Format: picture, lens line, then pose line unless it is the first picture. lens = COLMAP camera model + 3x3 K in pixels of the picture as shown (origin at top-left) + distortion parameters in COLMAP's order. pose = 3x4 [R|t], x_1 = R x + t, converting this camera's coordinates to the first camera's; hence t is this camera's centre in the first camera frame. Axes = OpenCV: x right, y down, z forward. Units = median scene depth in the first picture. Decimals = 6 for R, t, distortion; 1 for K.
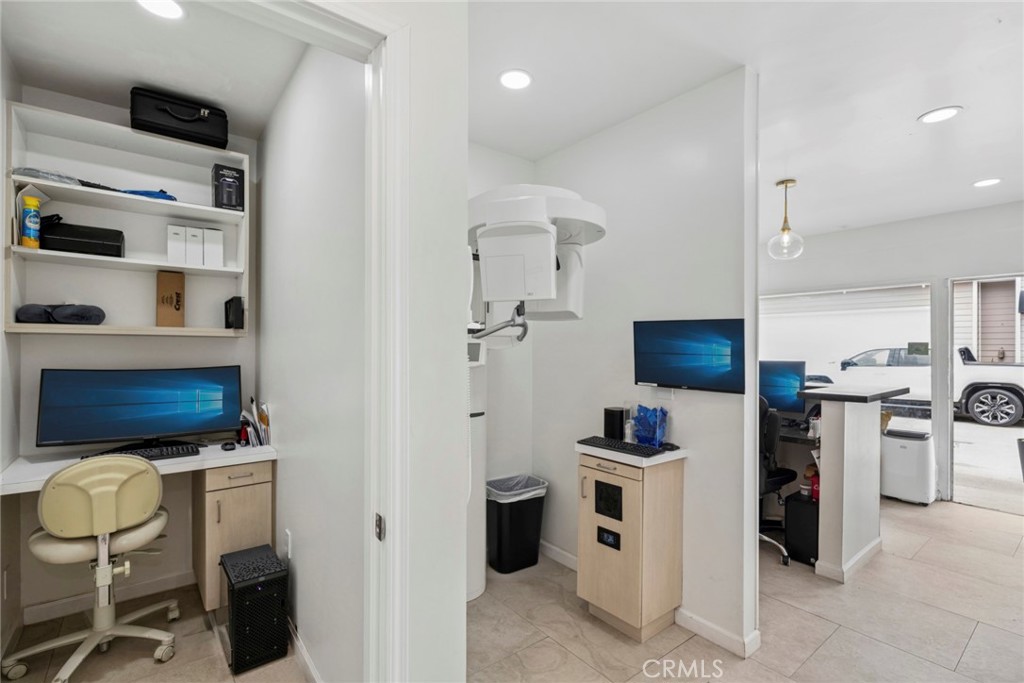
lens RADIAL K [[470.3, 0, 510.4], [0, 470.3, 341.2], [0, 0, 1]] dist [-0.004678, 0.001307]
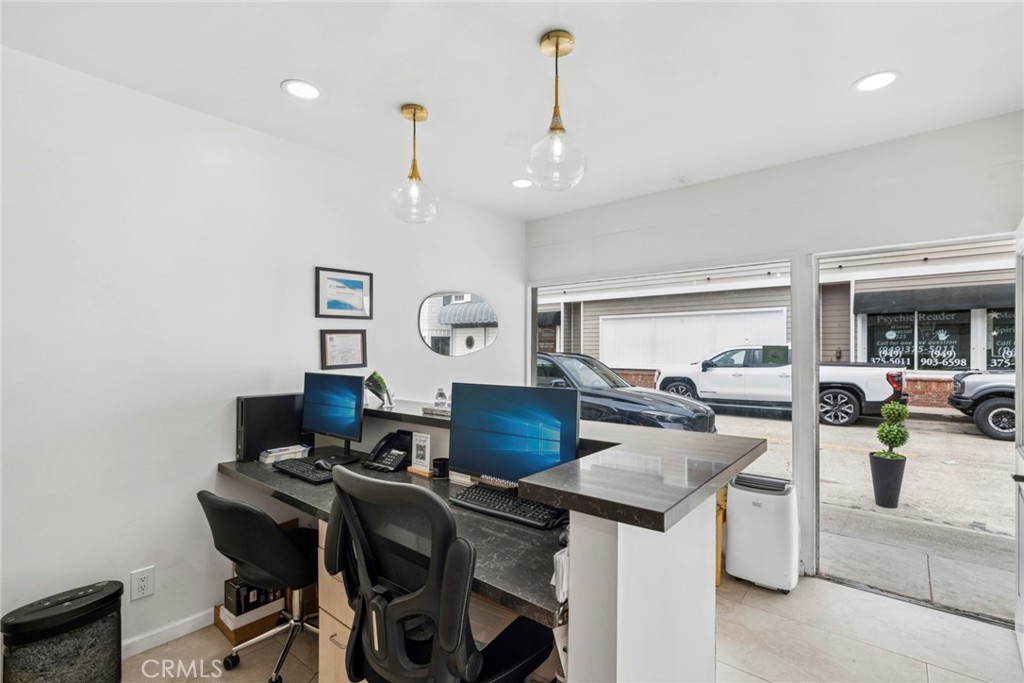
lens RADIAL K [[470.3, 0, 511.8], [0, 470.3, 340.2], [0, 0, 1]] dist [-0.004678, 0.001307]
pose [[0.977008, -0.001477, 0.213198, 0.136647], [0.002028, 0.999995, -0.002365, -0.001981], [-0.213194, 0.002743, 0.977006, 0.161950]]
